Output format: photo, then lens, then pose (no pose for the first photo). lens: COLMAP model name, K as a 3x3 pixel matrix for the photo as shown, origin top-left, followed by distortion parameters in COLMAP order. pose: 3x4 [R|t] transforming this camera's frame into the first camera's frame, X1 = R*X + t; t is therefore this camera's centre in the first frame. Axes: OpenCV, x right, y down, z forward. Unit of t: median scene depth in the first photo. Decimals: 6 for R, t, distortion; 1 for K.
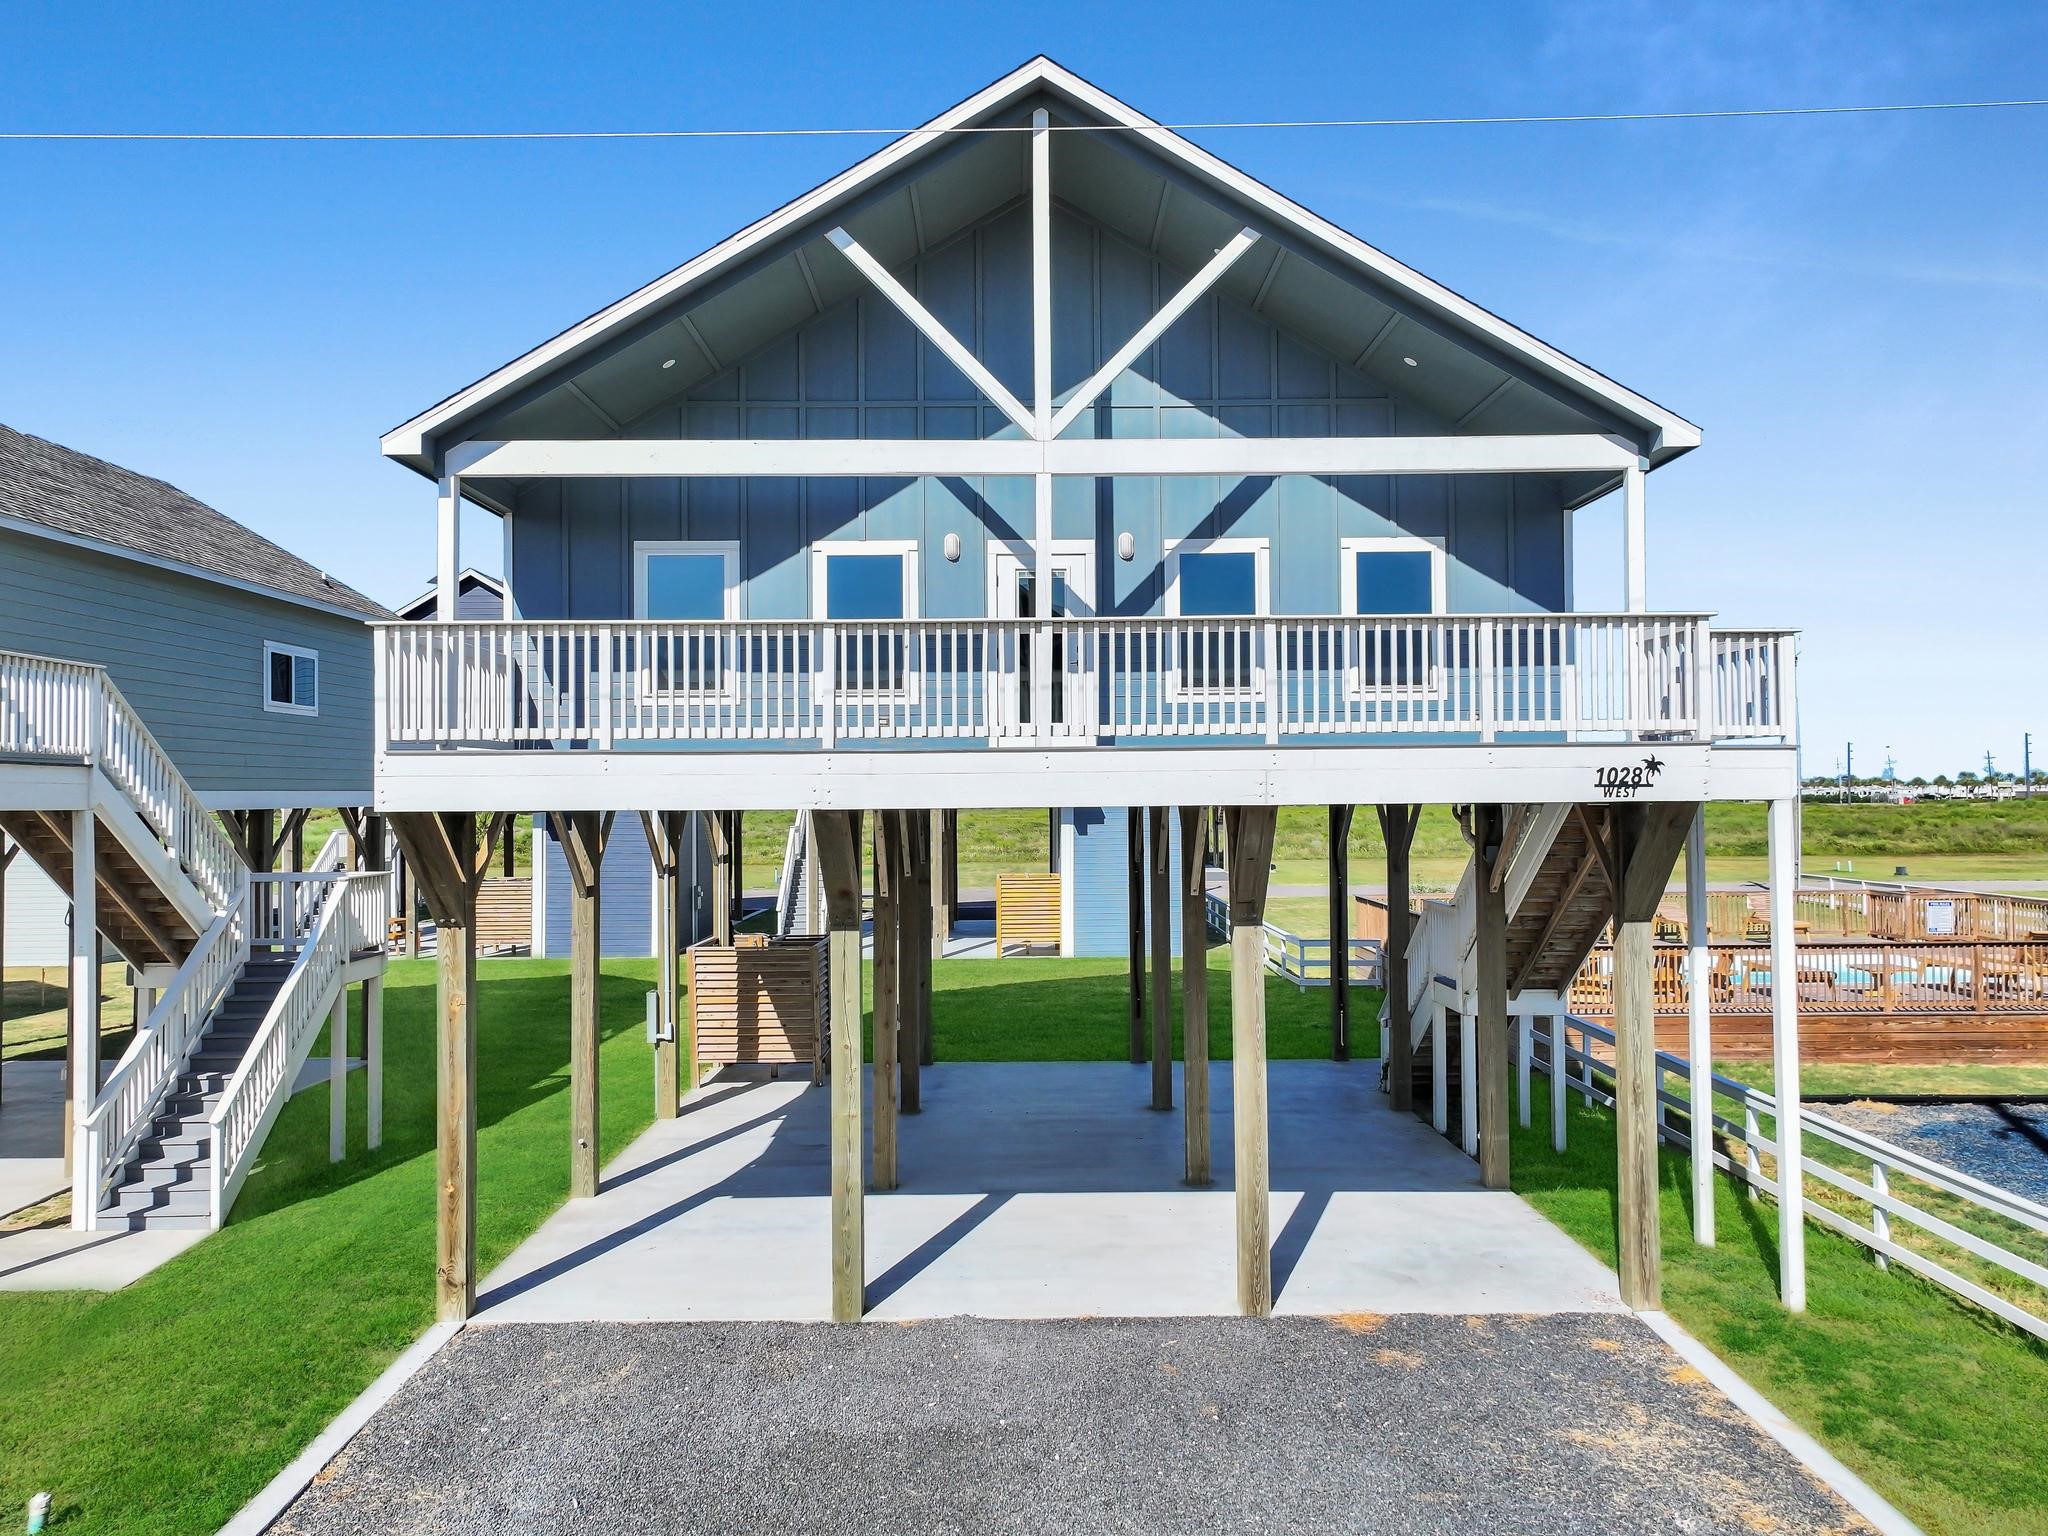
lens RADIAL K [[1443.0, 0, 1024.0], [0, 1443.0, 768.0], [0, 0, 1]] dist [0.007094, 0.000447]
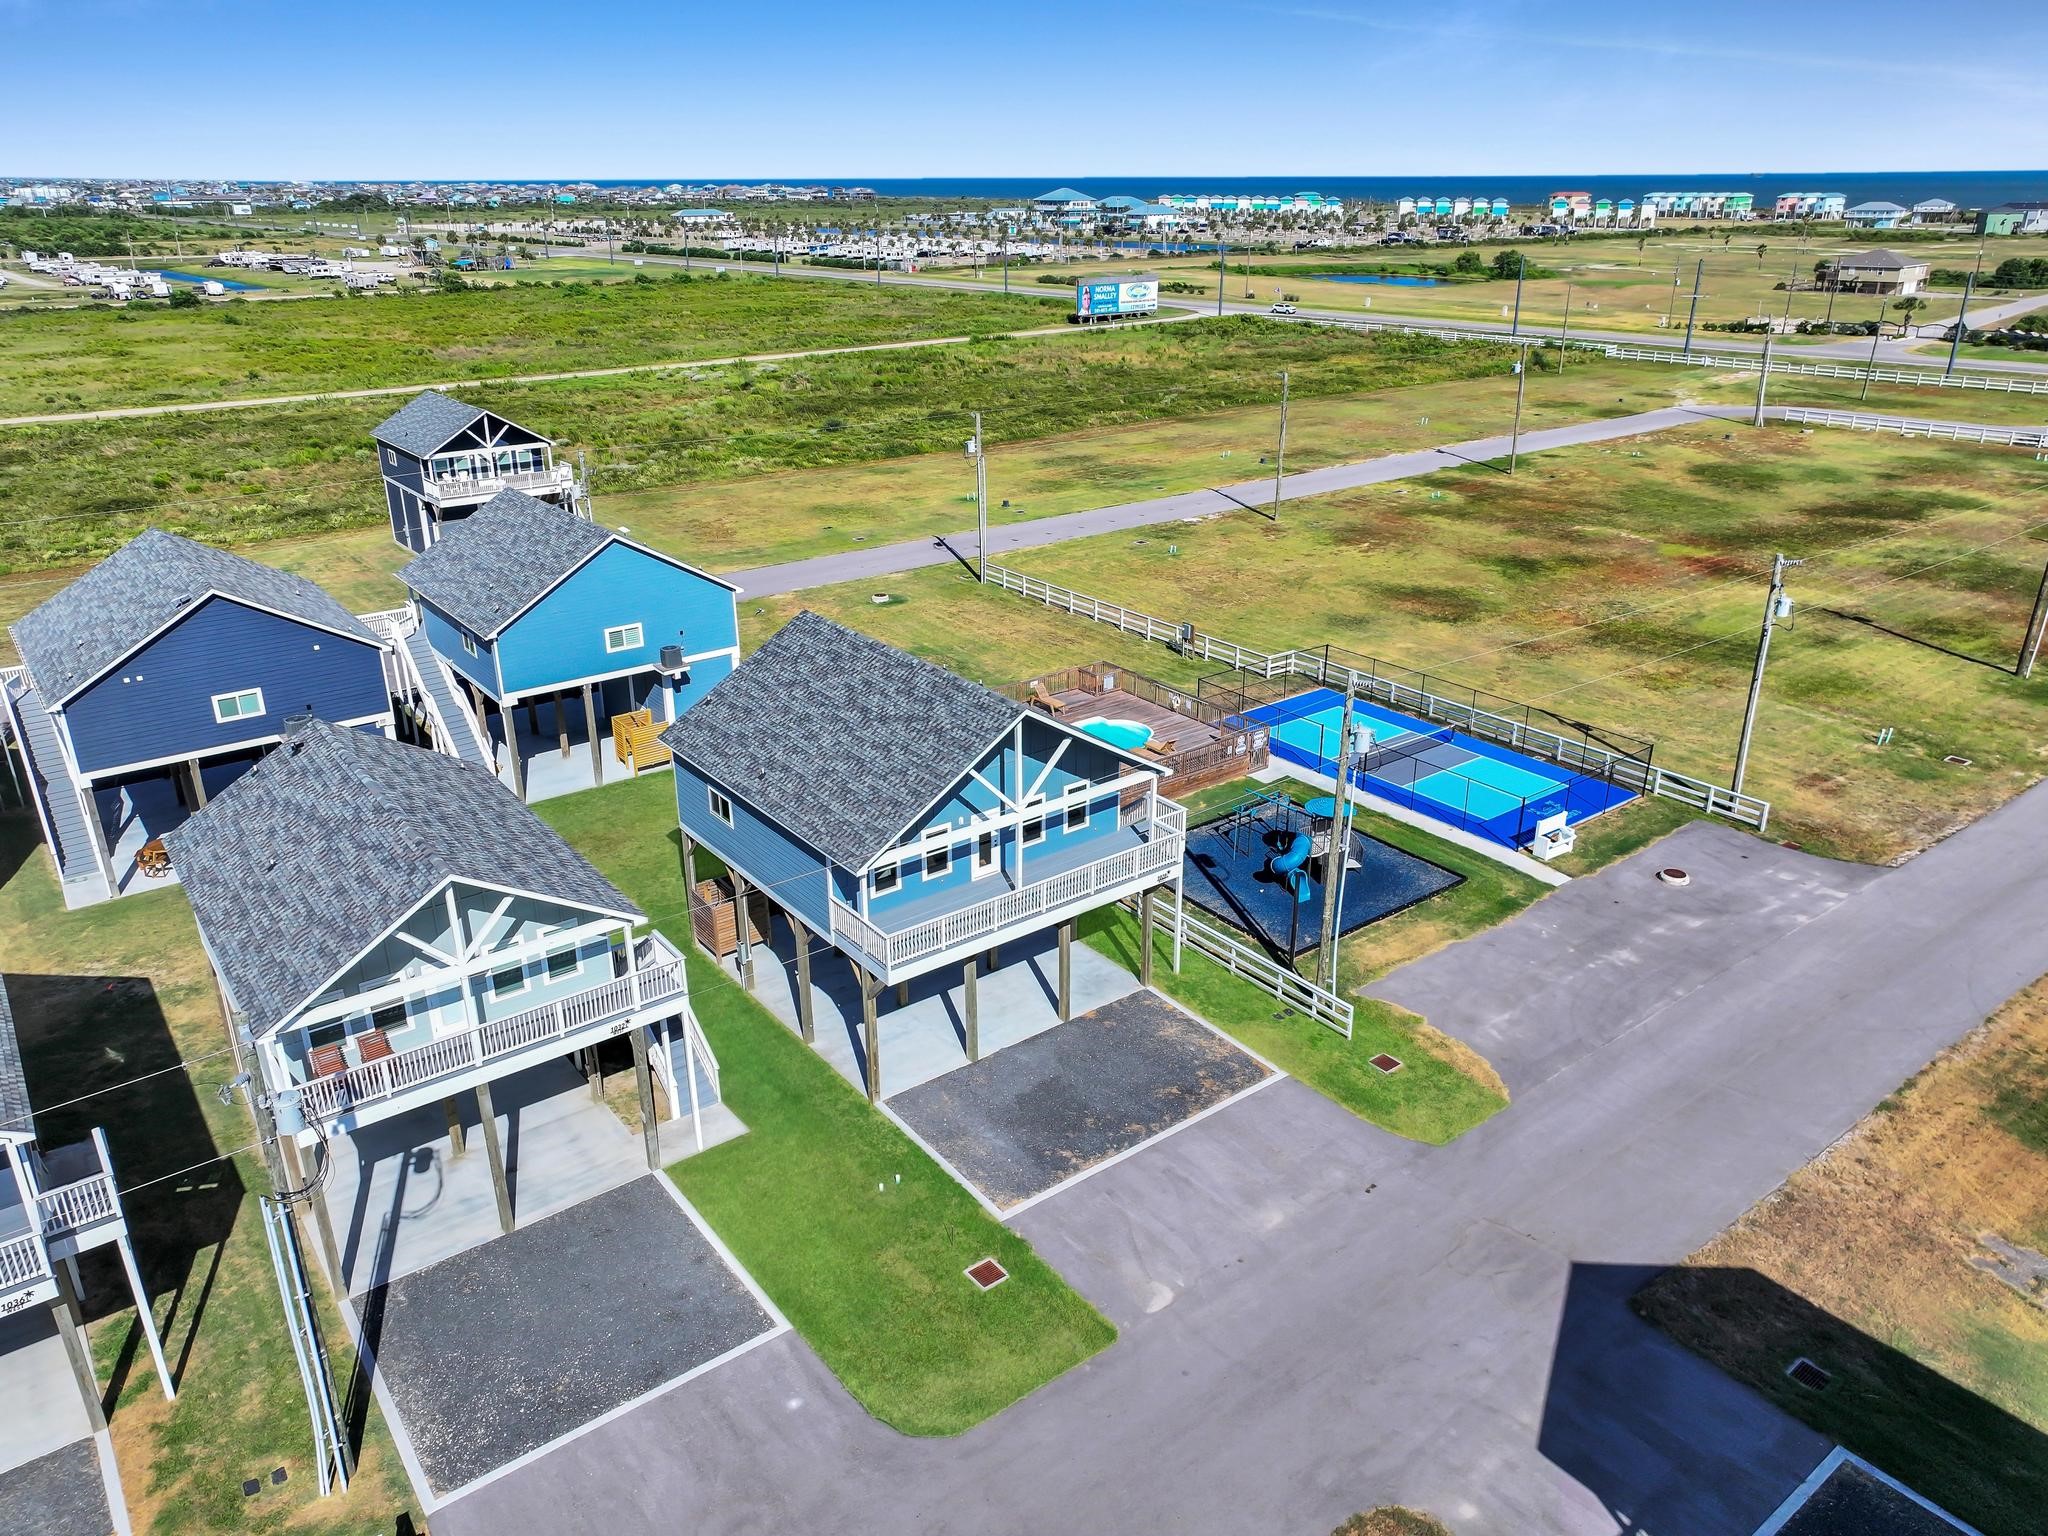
lens RADIAL K [[1443.0, 0, 1024.0], [0, 1443.0, 768.0], [0, 0, 1]] dist [0.007094, 0.000447]
pose [[0.798807, -0.225857, 0.557580, -1.722779], [-0.011479, 0.920958, 0.389494, -1.543811], [-0.601477, -0.317531, 0.733075, -1.332327]]
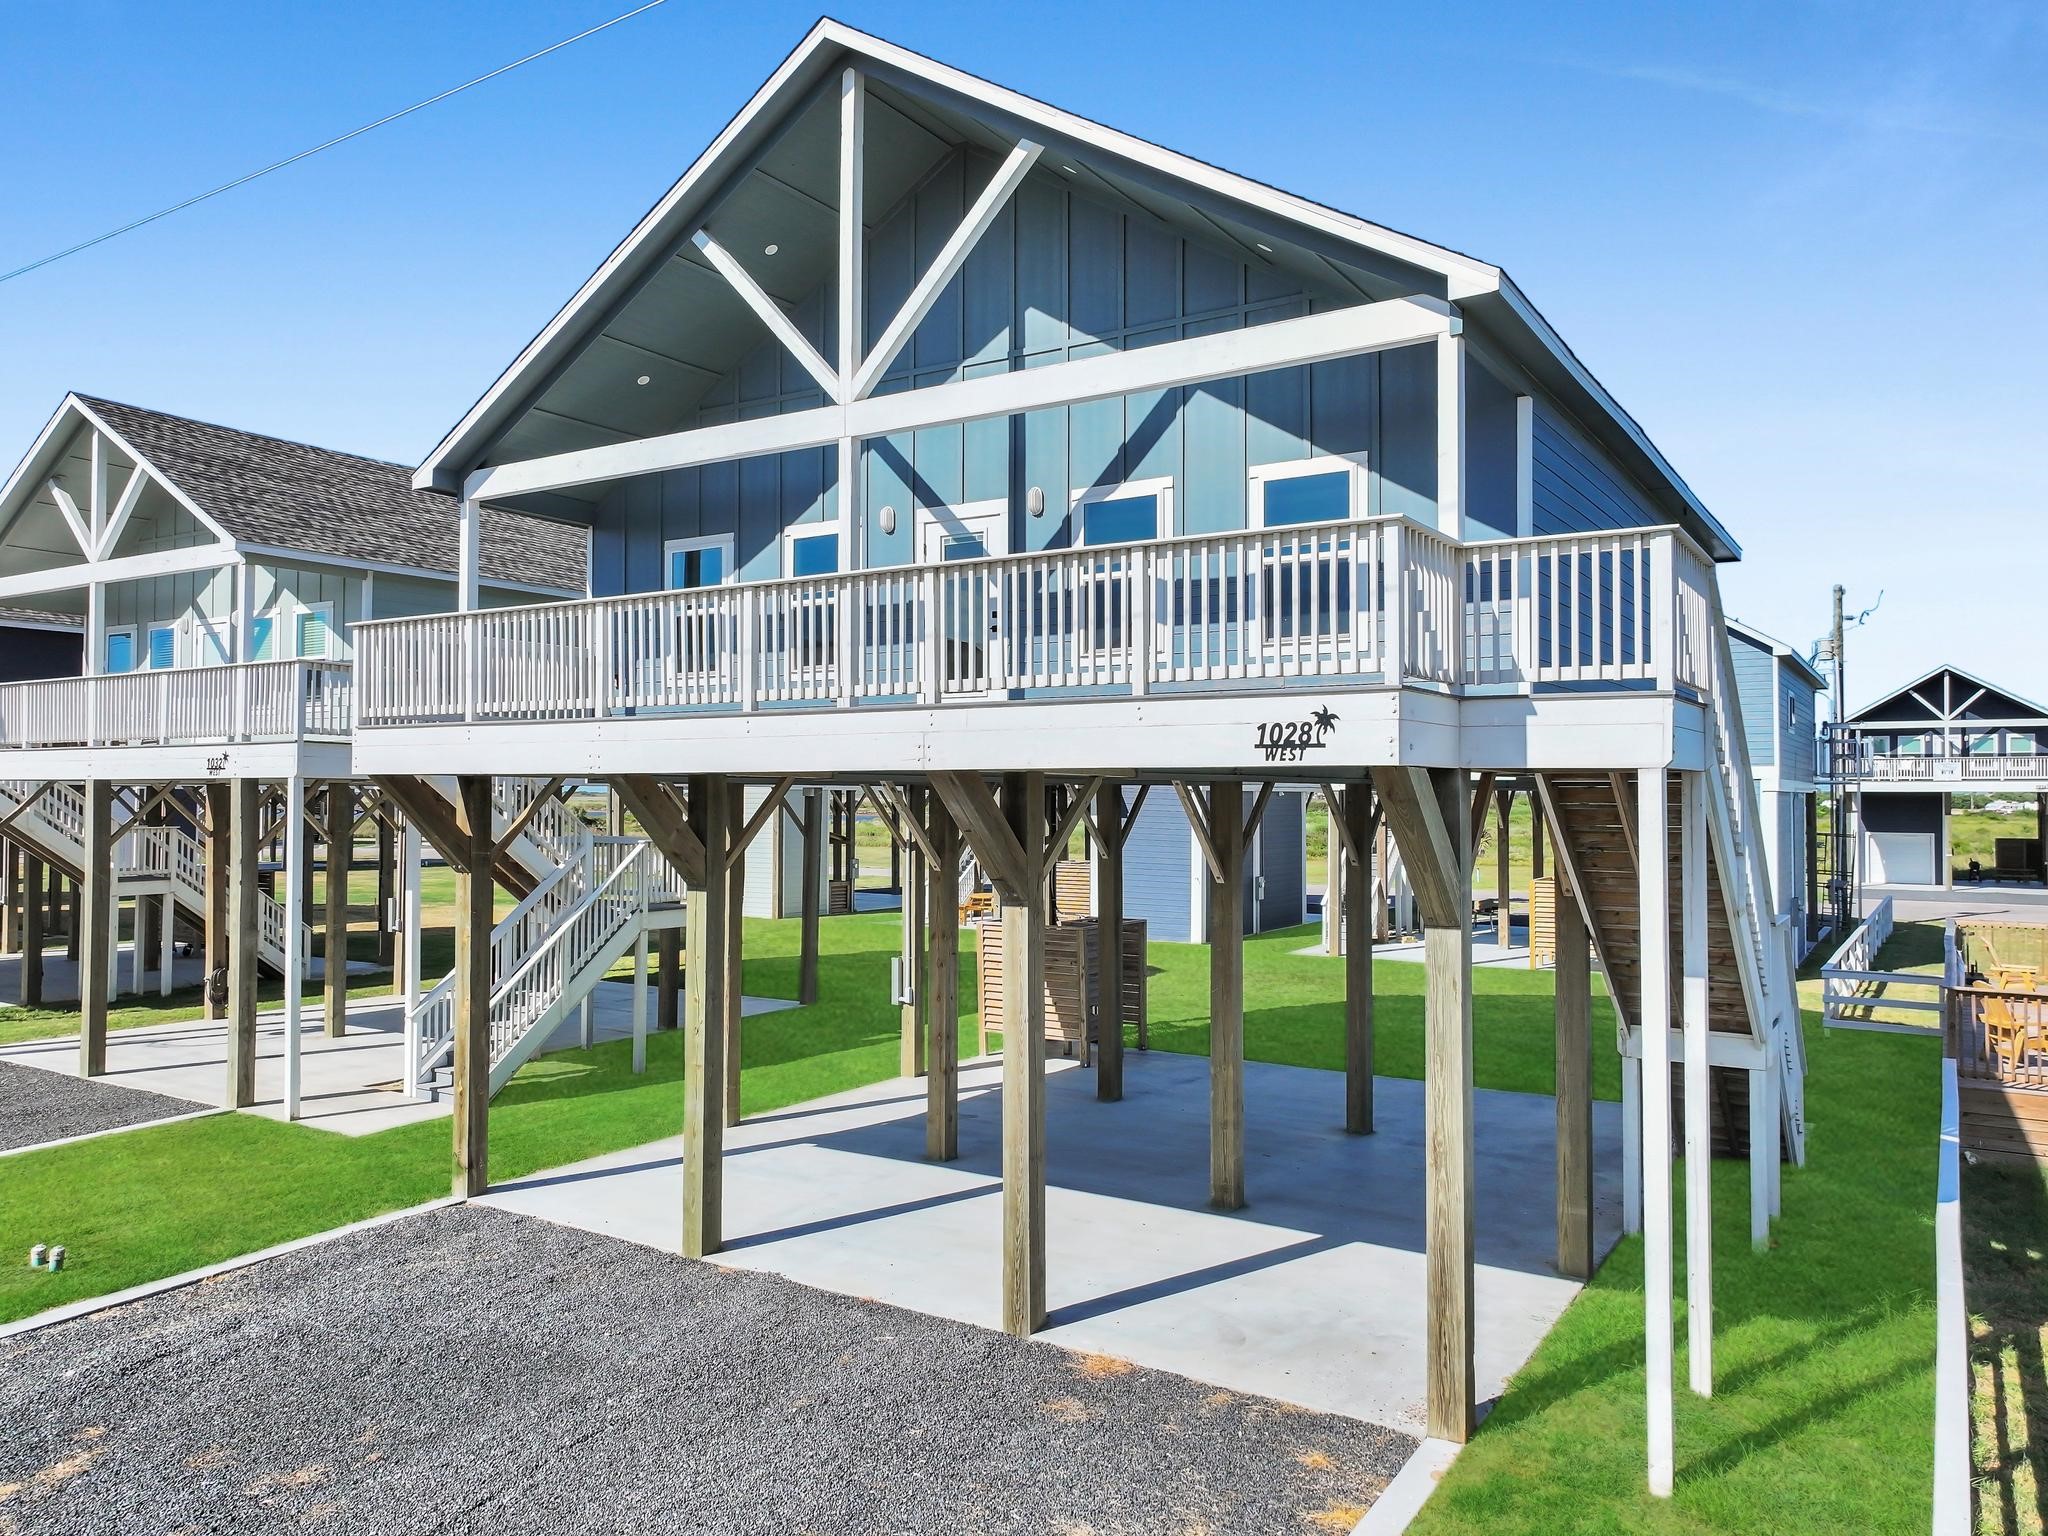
lens RADIAL K [[1443.0, 0, 1024.0], [0, 1443.0, 768.0], [0, 0, 1]] dist [0.007094, 0.000447]
pose [[0.836895, 0.000555, -0.547364, 0.632076], [-0.000670, 1.000000, -0.000010, 0.021215], [0.547364, 0.000375, 0.836895, 0.231531]]
